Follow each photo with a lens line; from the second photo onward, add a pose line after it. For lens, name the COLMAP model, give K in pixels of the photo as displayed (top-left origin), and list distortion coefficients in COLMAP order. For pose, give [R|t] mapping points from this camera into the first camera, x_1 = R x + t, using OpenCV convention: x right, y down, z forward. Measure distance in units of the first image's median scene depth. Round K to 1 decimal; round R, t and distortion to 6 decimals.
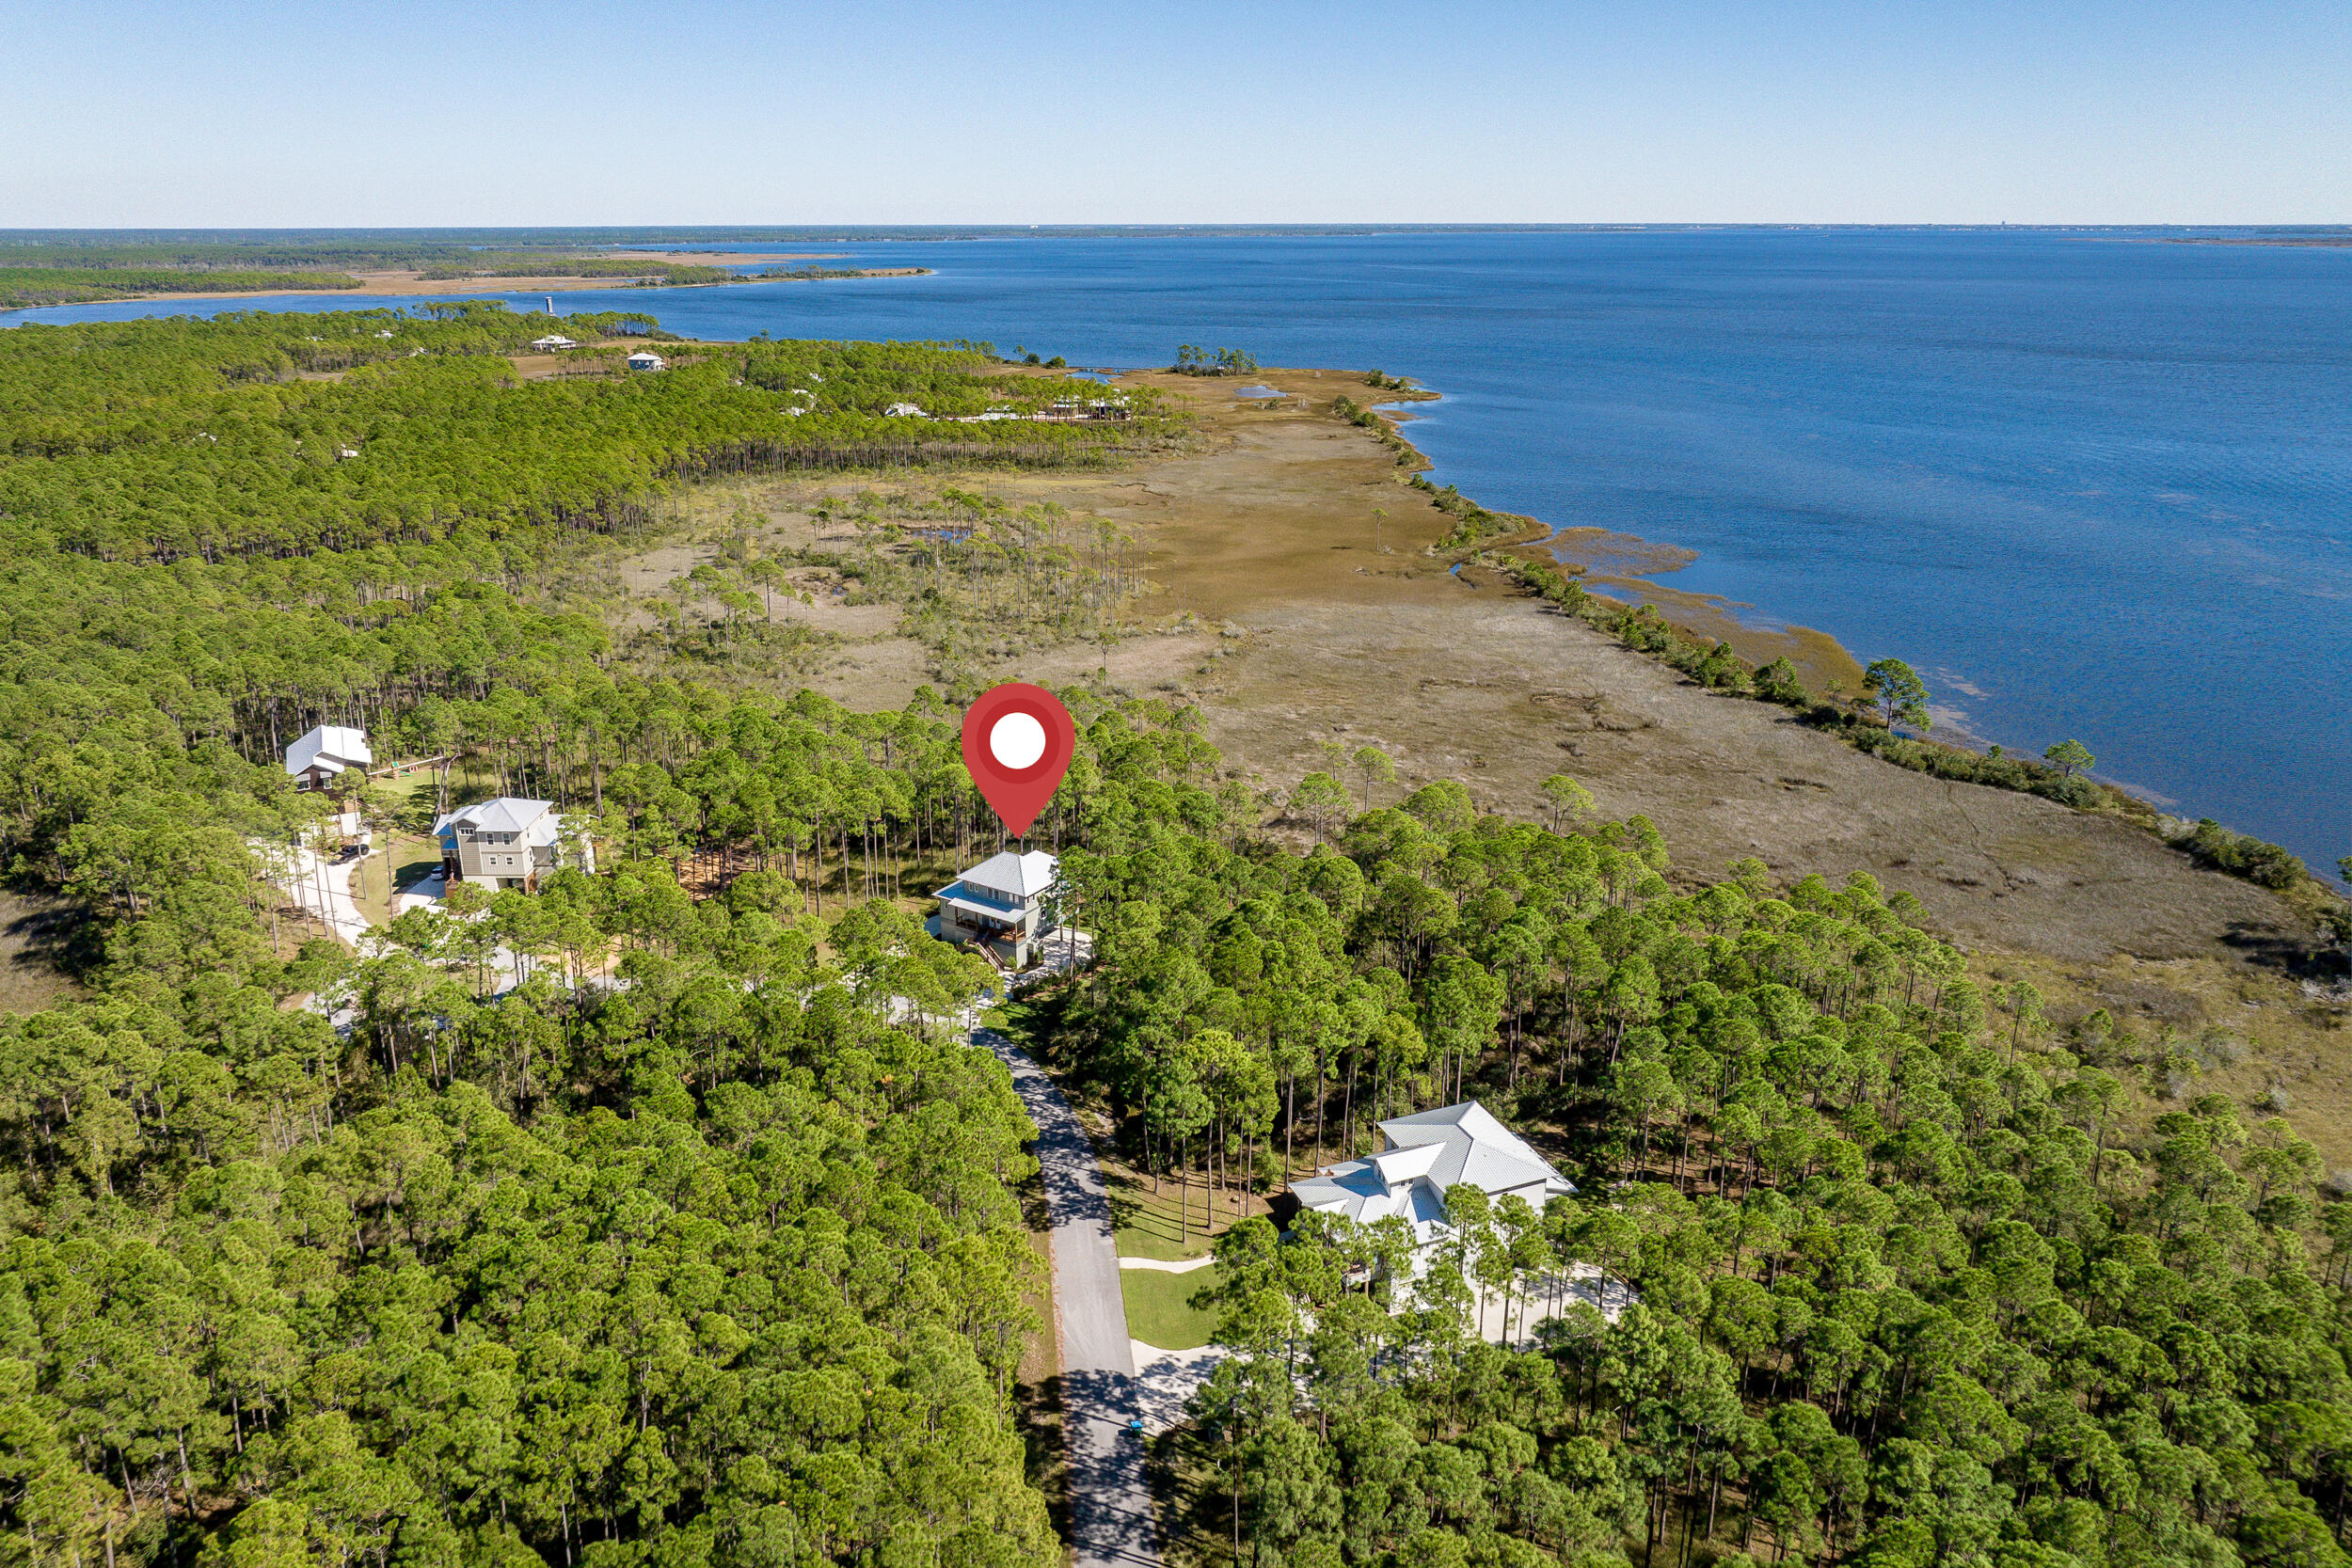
lens RADIAL K [[1611.7, 0, 1176.0], [0, 1611.7, 784.0], [0, 0, 1]] dist [0.033699, 0.000073]
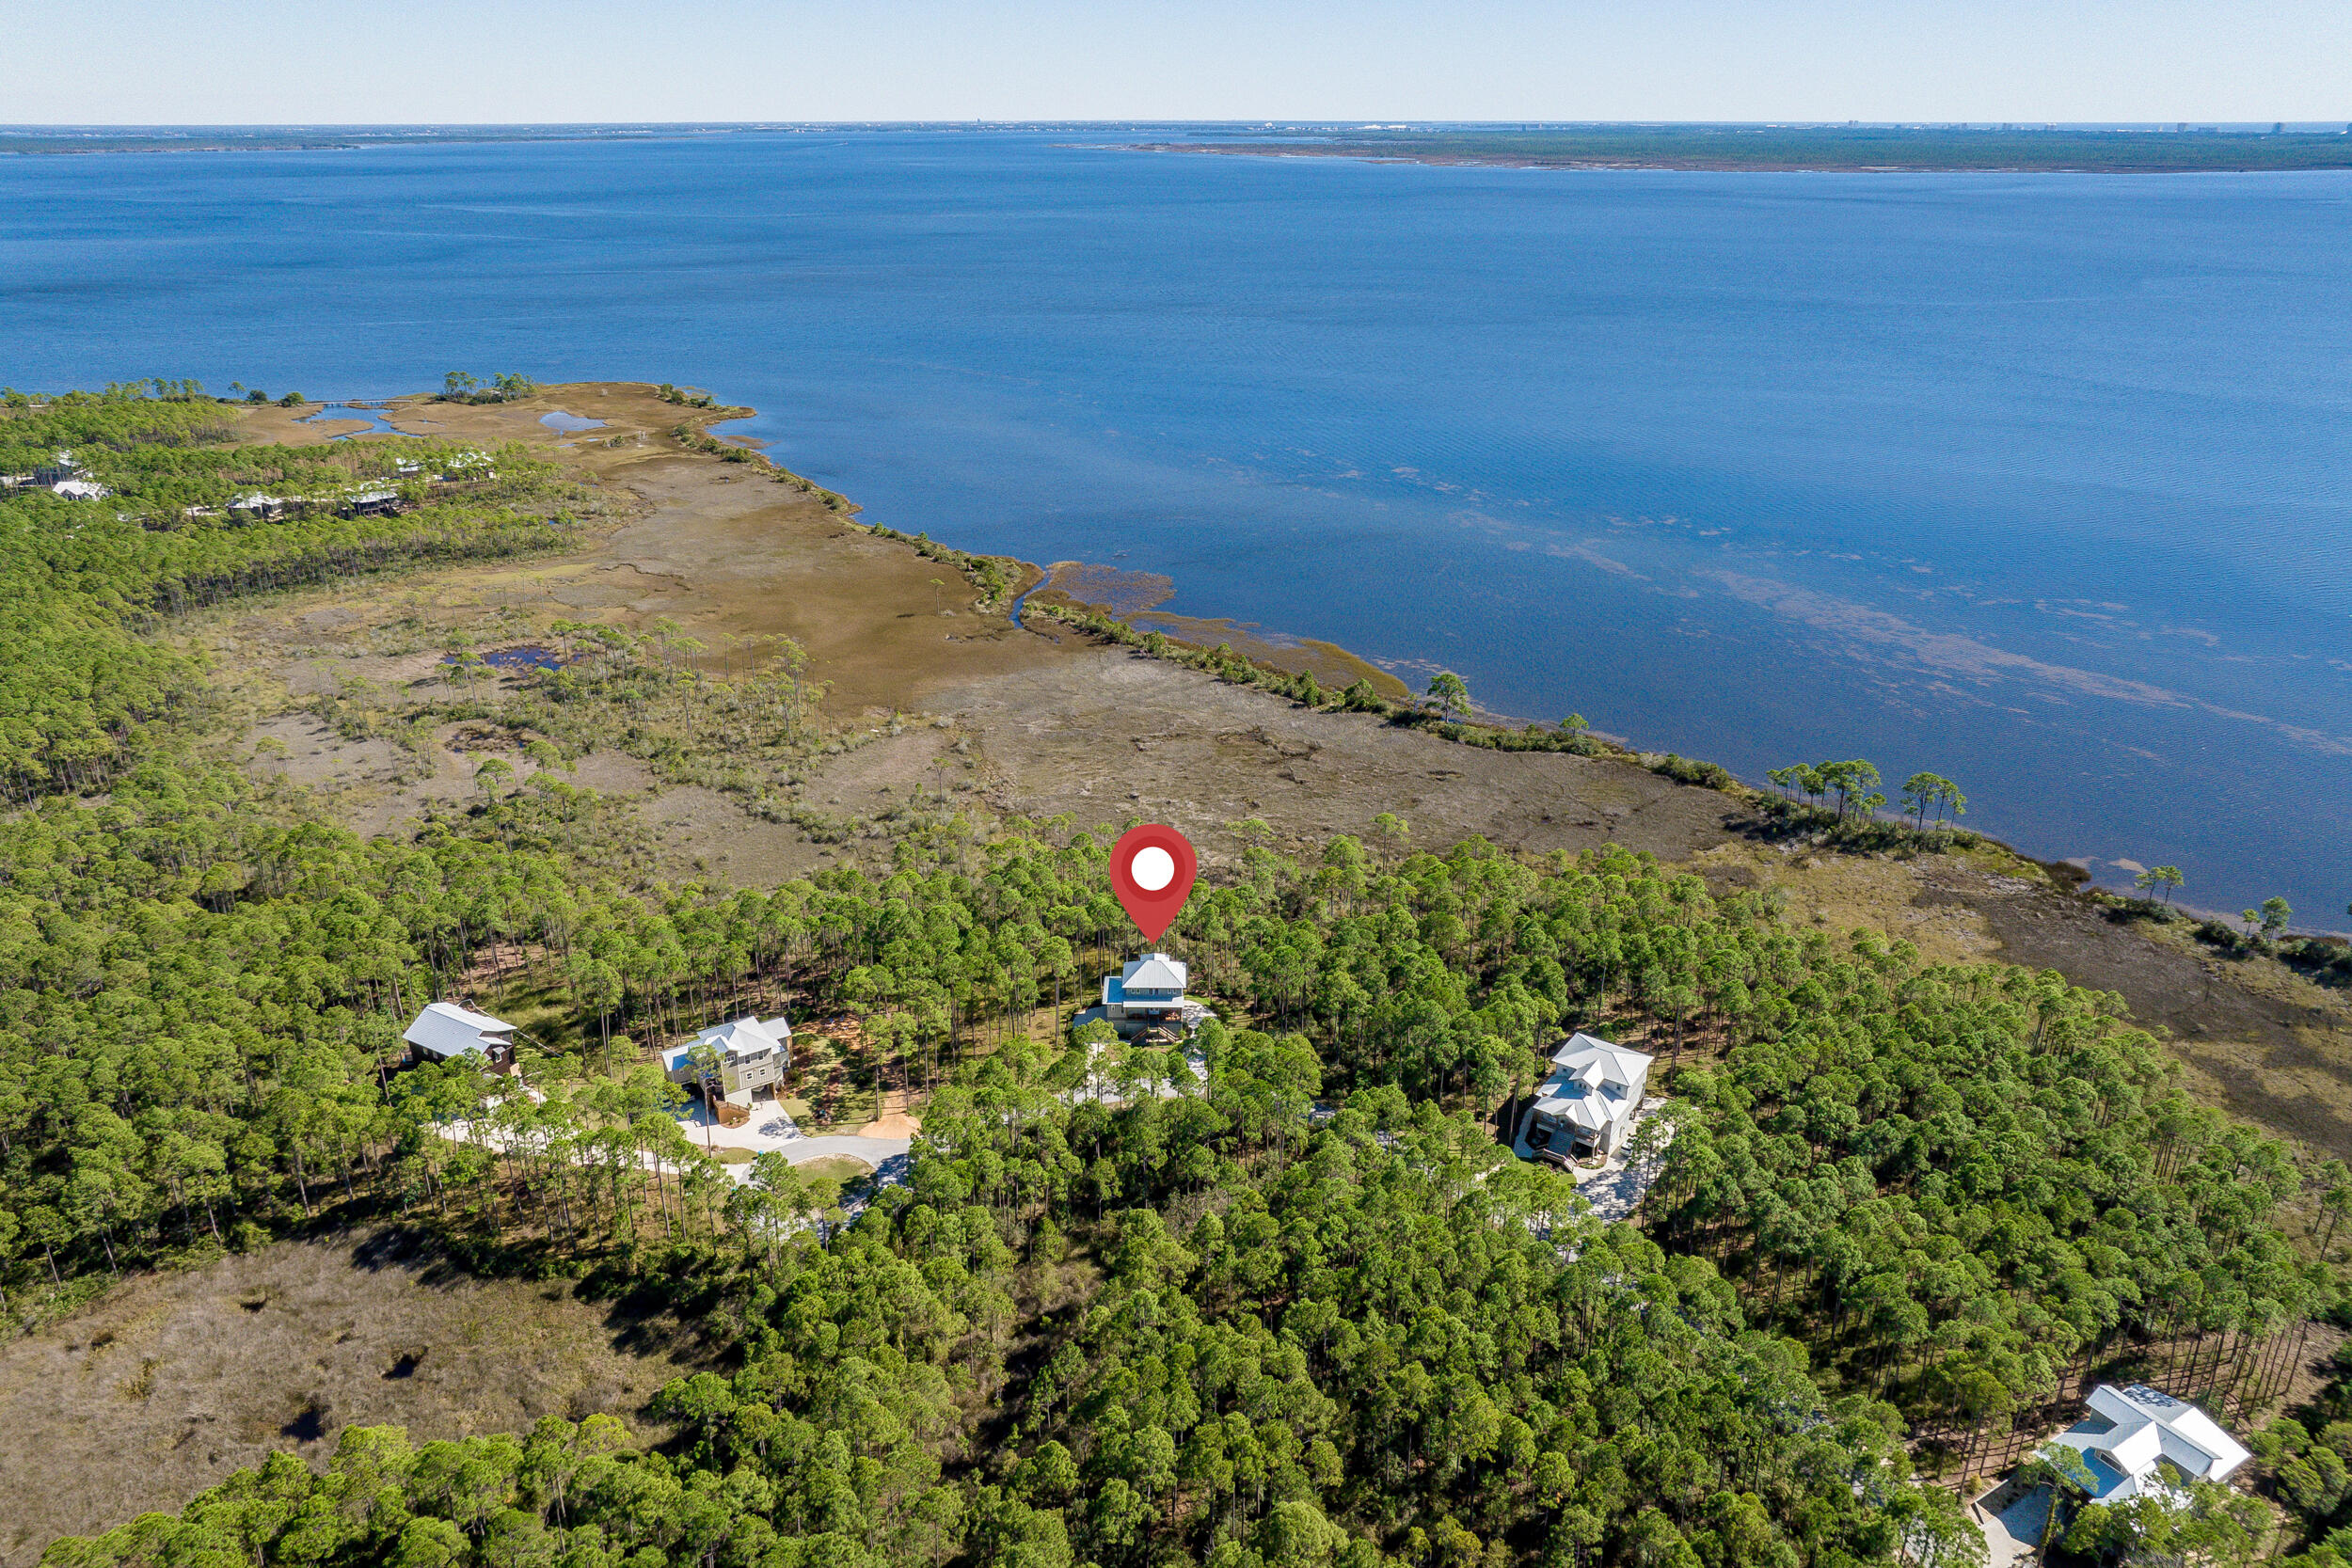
lens RADIAL K [[1611.7, 0, 1176.0], [0, 1611.7, 784.0], [0, 0, 1]] dist [0.033699, 0.000073]
pose [[0.845905, -0.213419, 0.488771, -0.577127], [0.186377, 0.976956, 0.104024, -0.196722], [-0.499708, 0.003101, 0.866188, -0.196252]]
